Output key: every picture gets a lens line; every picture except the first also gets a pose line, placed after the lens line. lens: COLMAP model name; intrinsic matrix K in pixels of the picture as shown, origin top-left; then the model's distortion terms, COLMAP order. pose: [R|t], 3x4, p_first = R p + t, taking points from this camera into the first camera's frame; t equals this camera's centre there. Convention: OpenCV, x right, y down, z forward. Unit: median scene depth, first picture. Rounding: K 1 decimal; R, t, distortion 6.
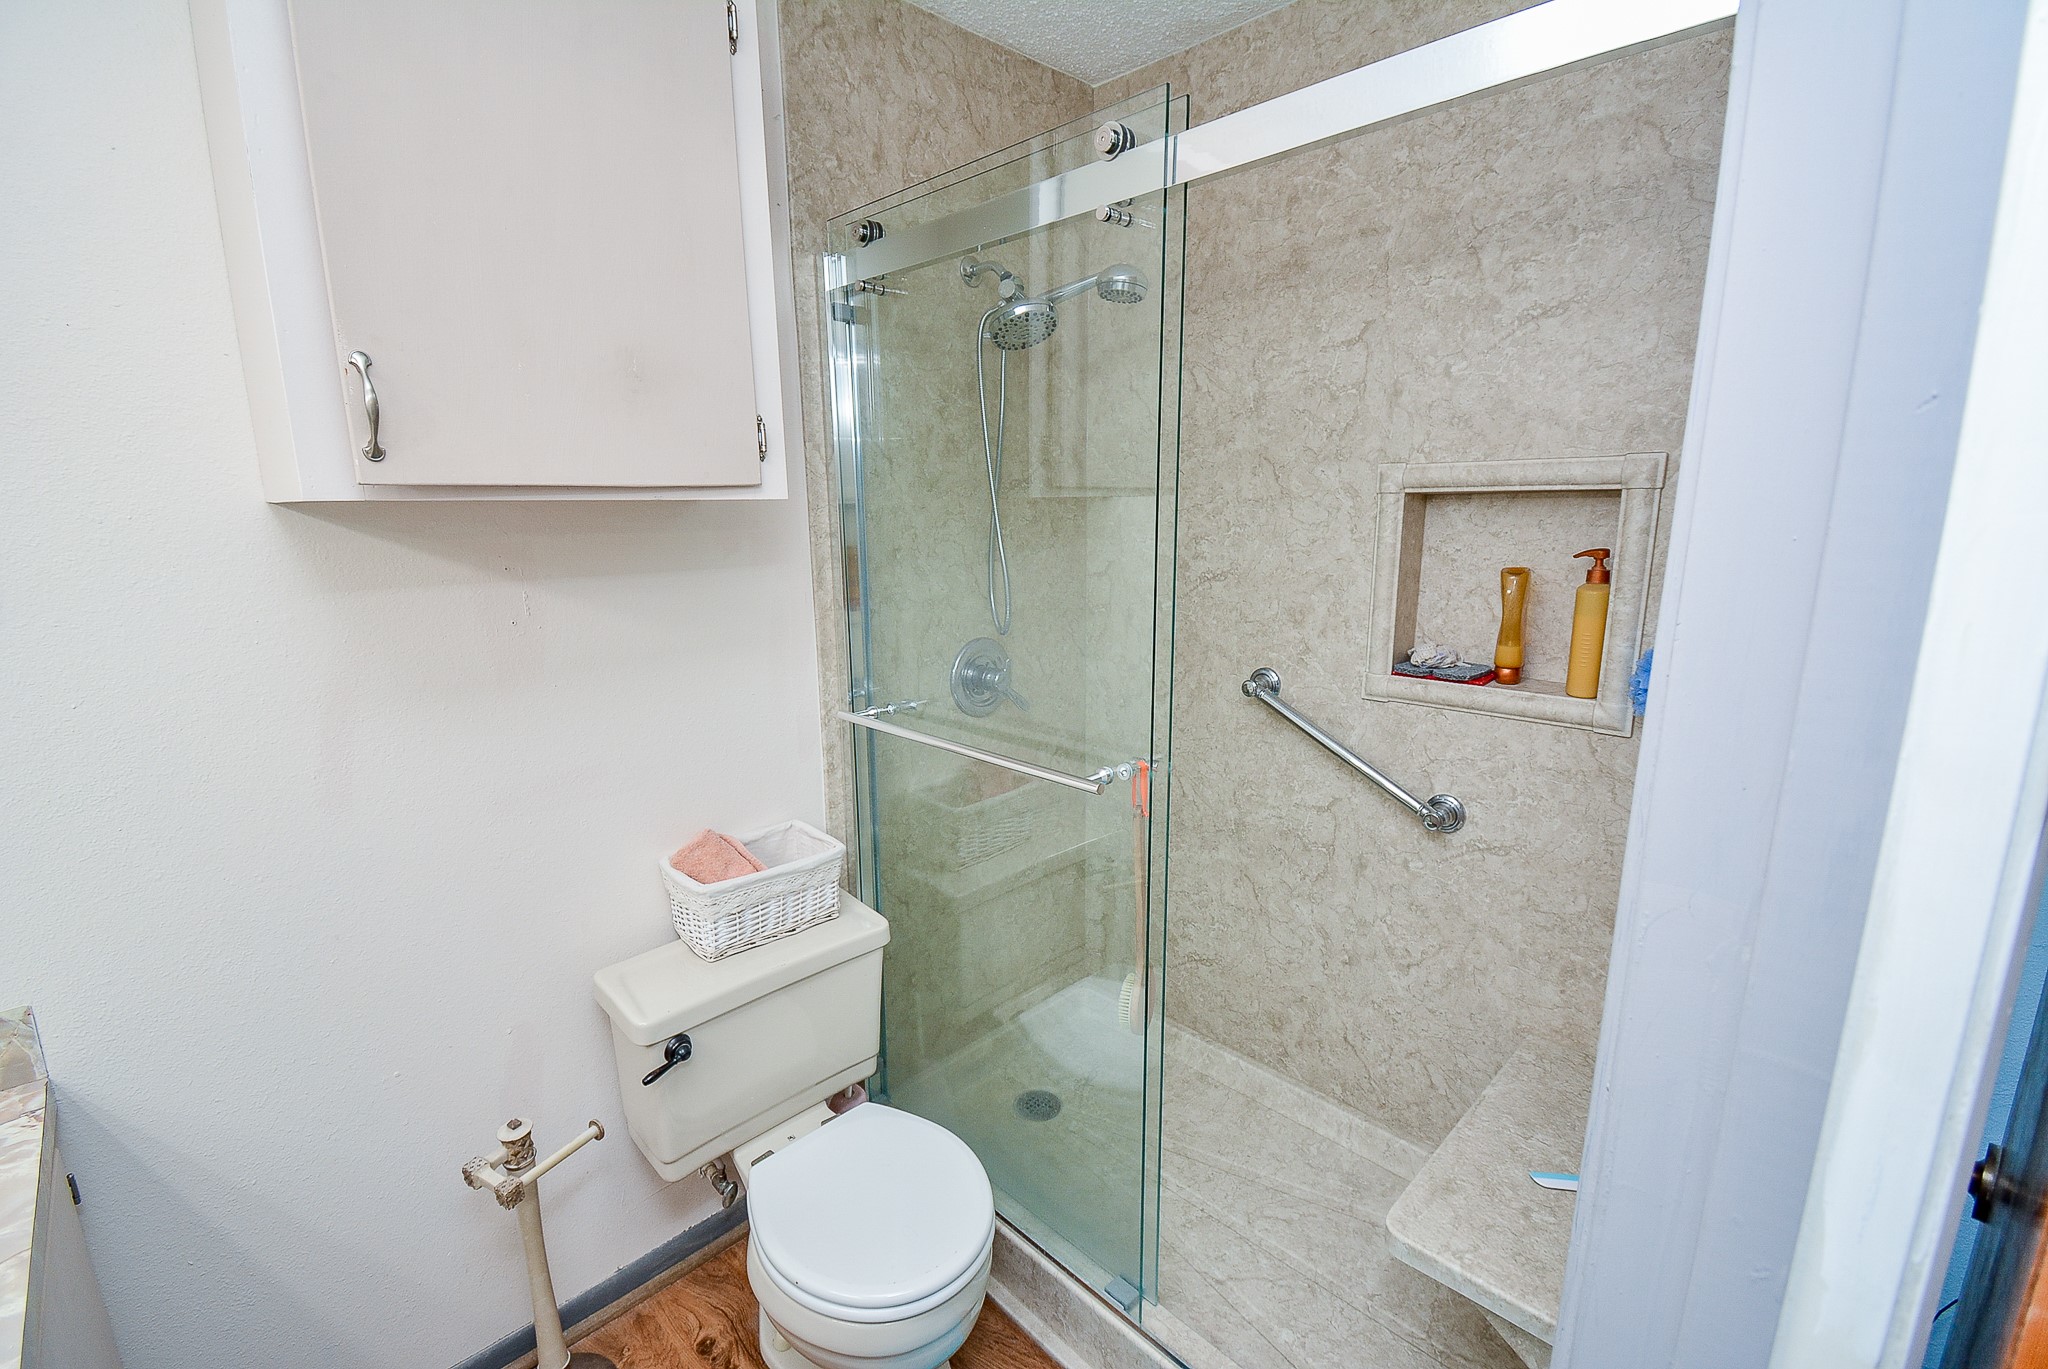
lens RADIAL K [[890.3, 0, 1010.8], [0, 890.3, 683.3], [0, 0, 1]] dist [0.030163, -0.023723]
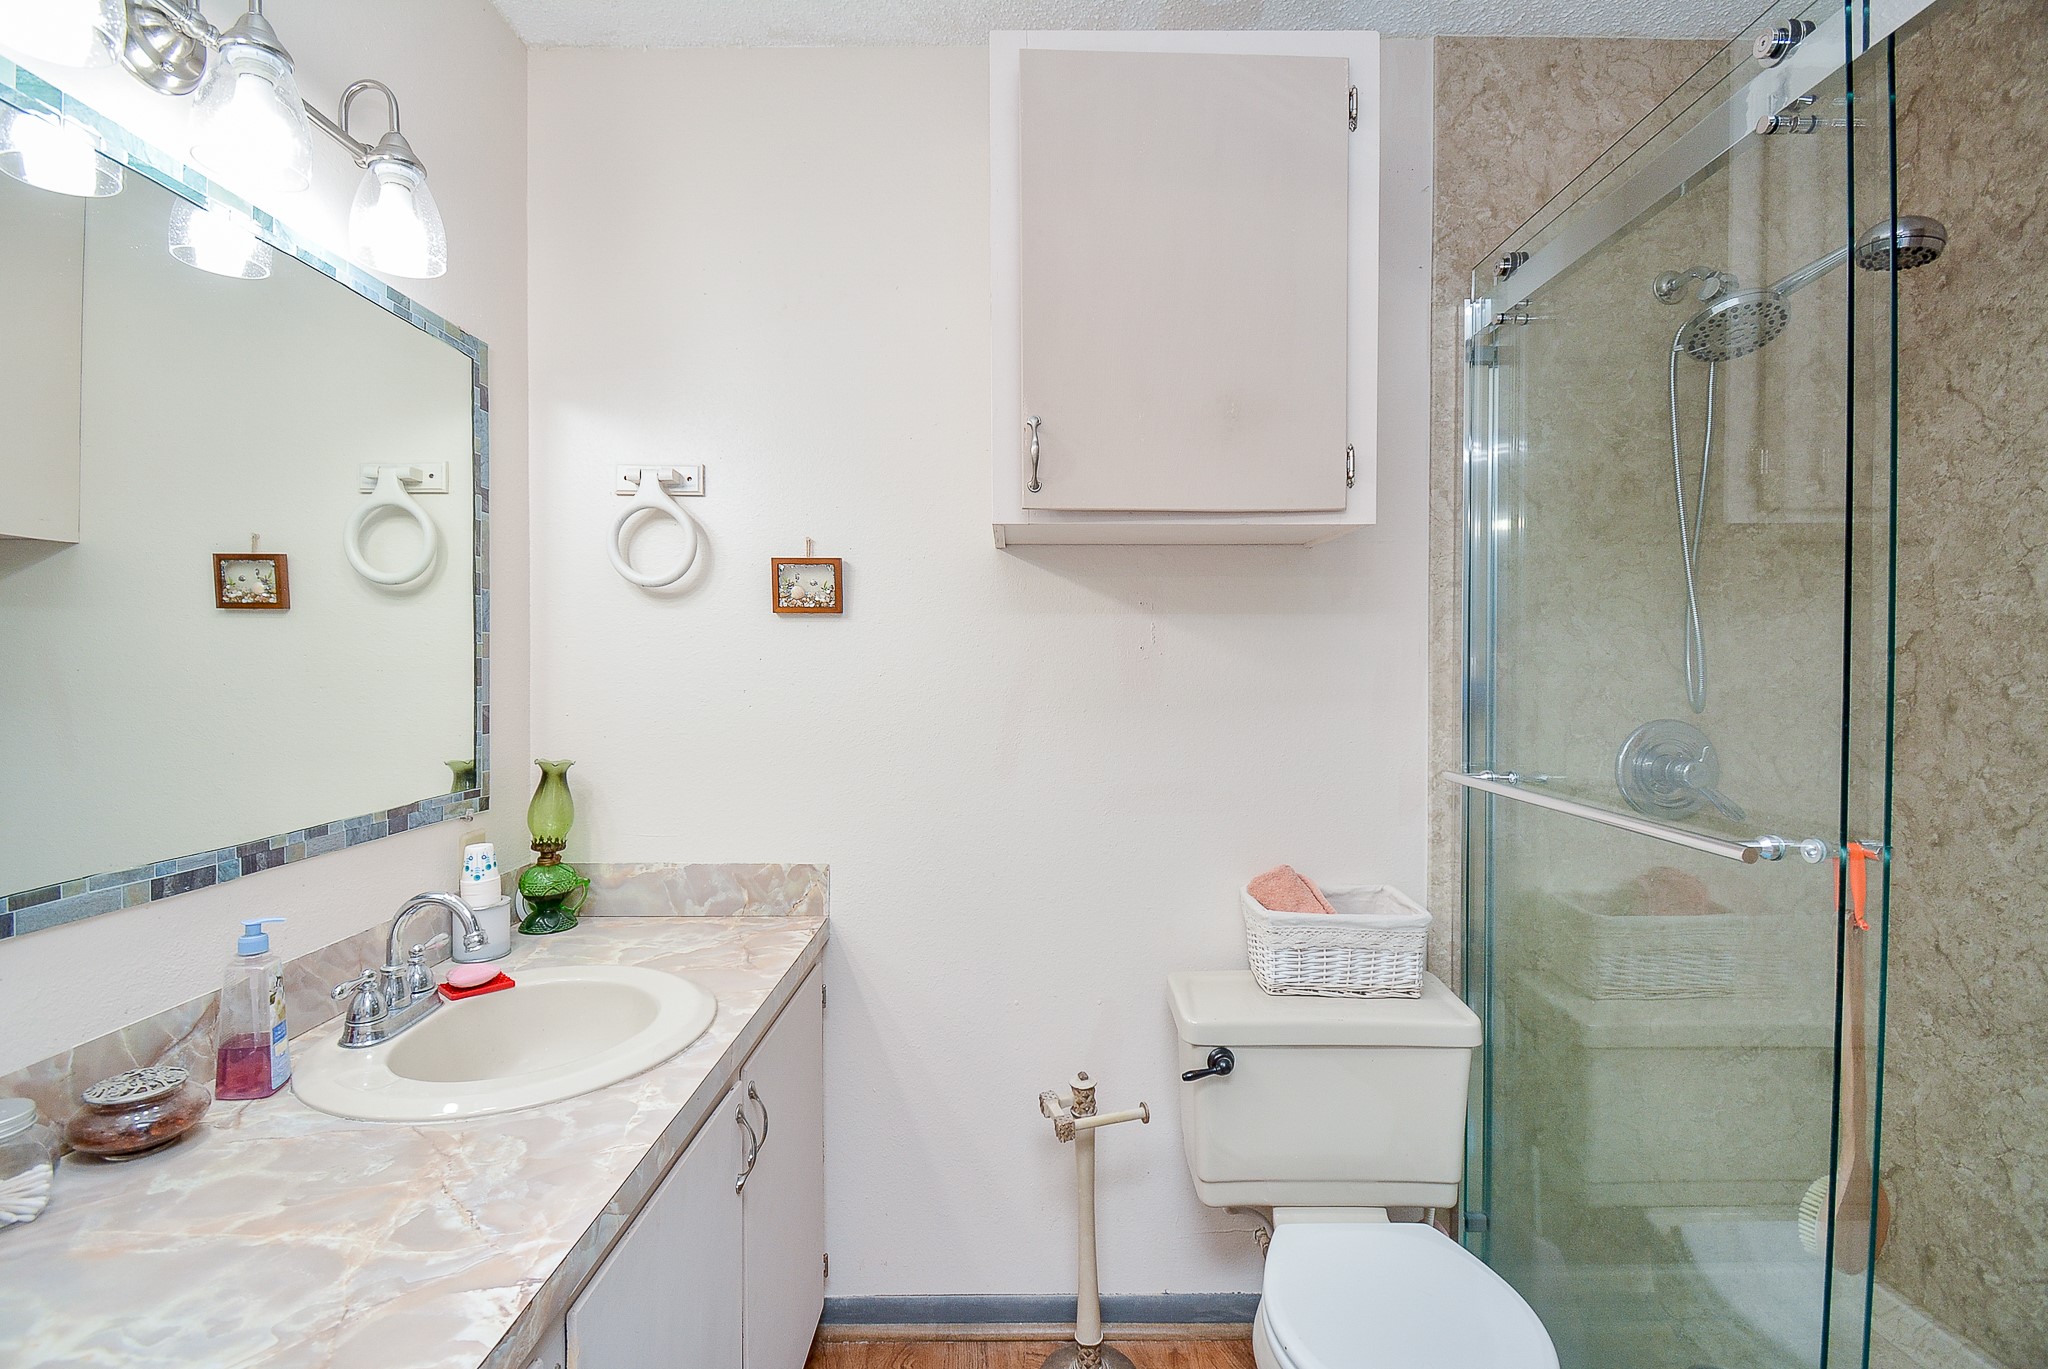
lens RADIAL K [[896.3, 0, 1021.0], [0, 896.3, 681.0], [0, 0, 1]] dist [0.029817, -0.024044]
pose [[0.715479, 0.025276, -0.698177, 0.145032], [-0.147123, 0.982386, -0.115204, 0.116889], [0.682968, 0.185144, 0.706595, 0.039278]]
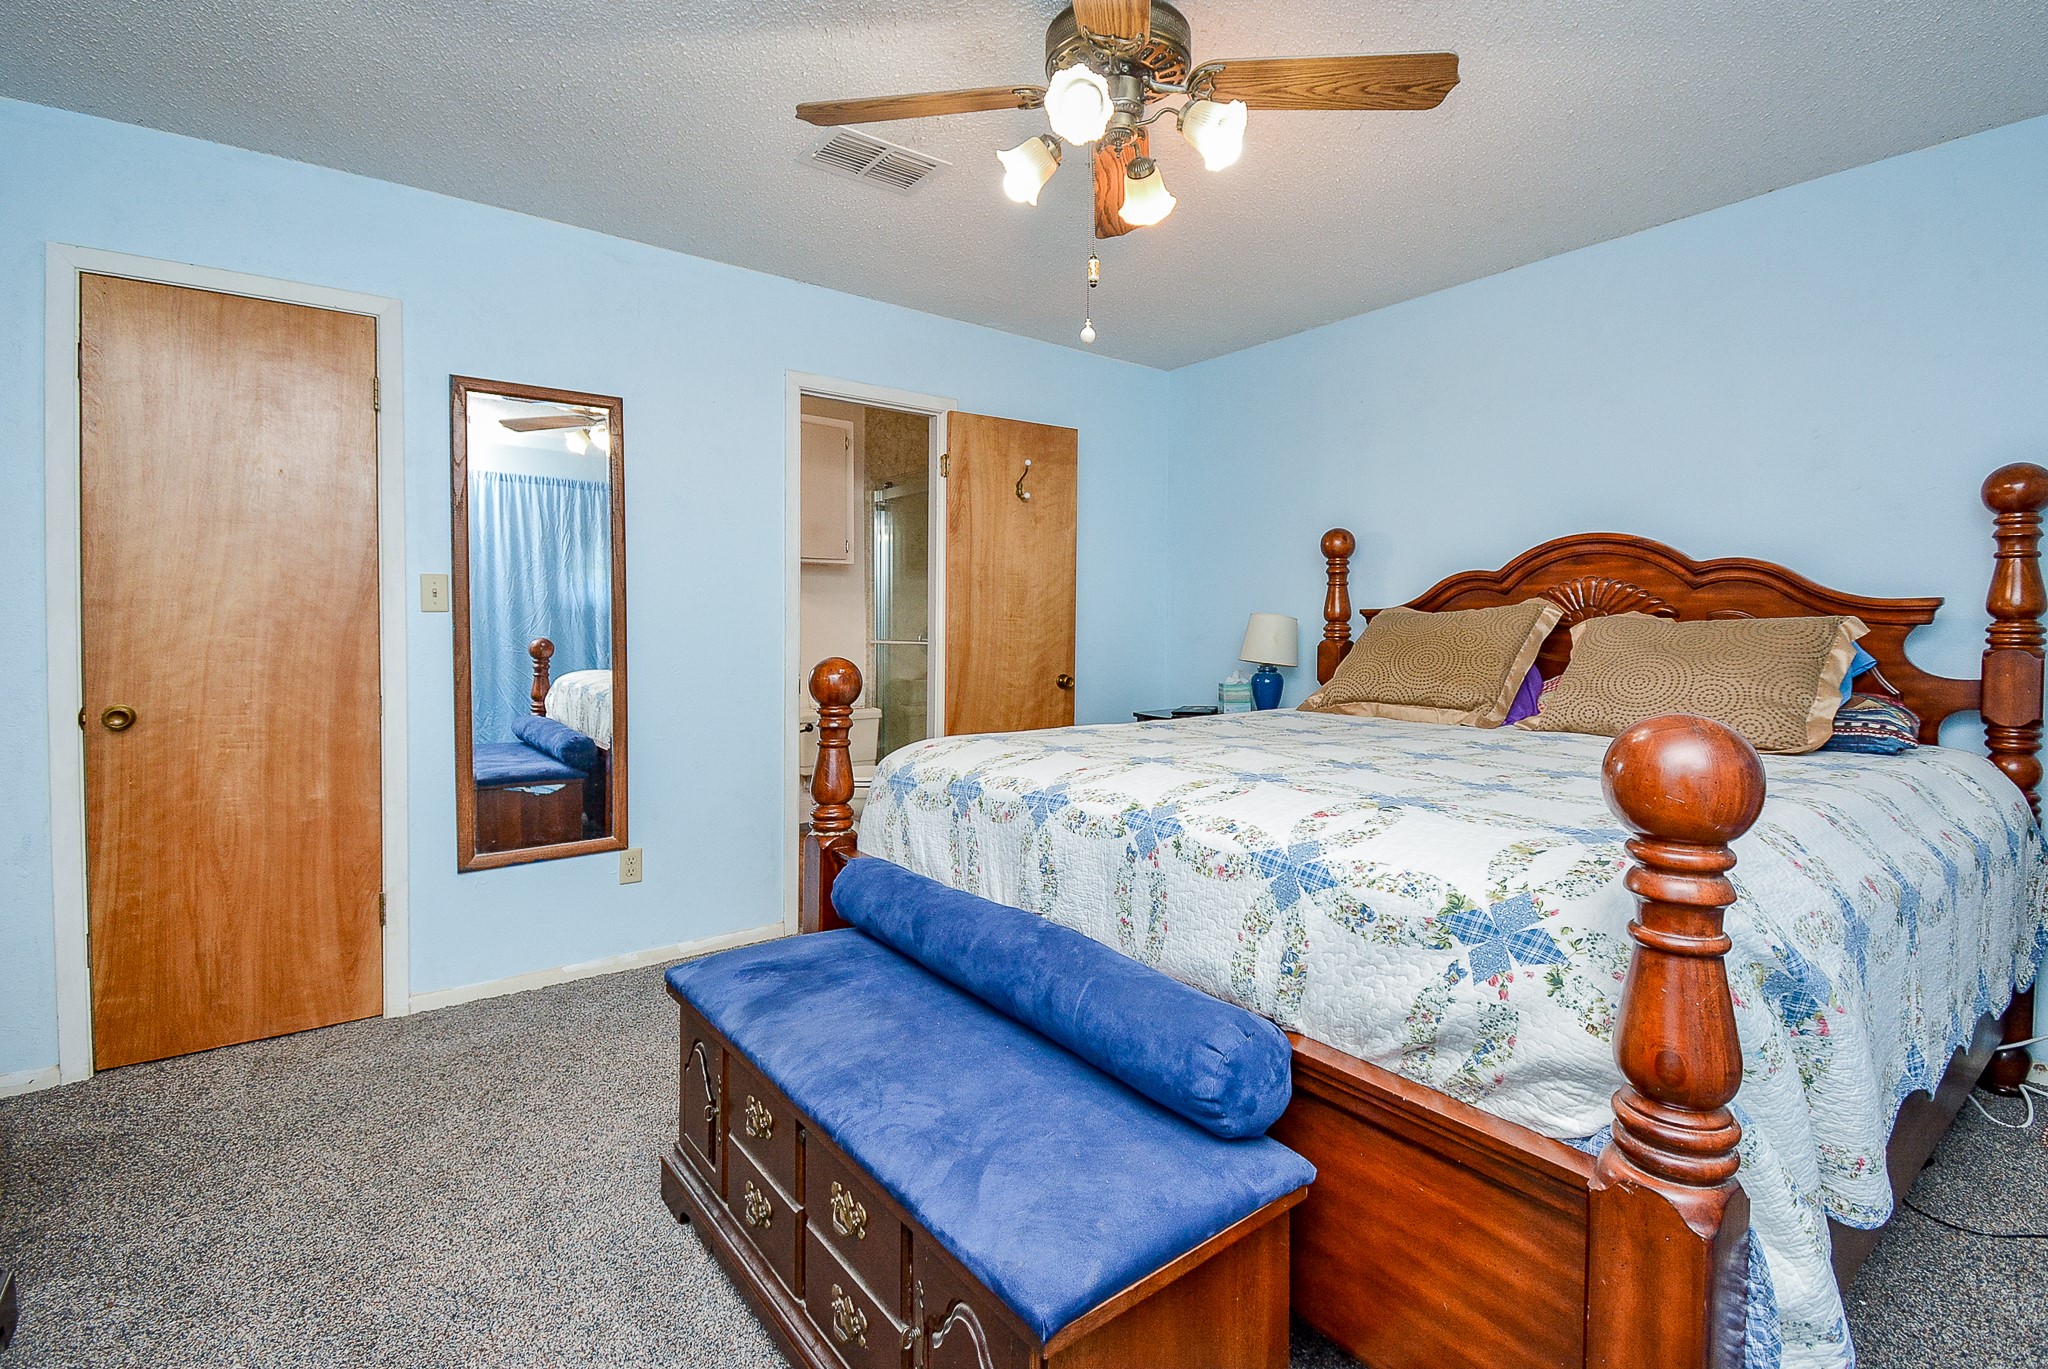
lens RADIAL K [[896.3, 0, 1021.0], [0, 896.3, 681.0], [0, 0, 1]] dist [0.029817, -0.024044]
pose [[0.990695, 0.028792, -0.133022, 0.718551], [-0.046476, 0.990184, -0.131815, 0.555595], [0.127921, 0.136771, 0.982308, -1.883940]]
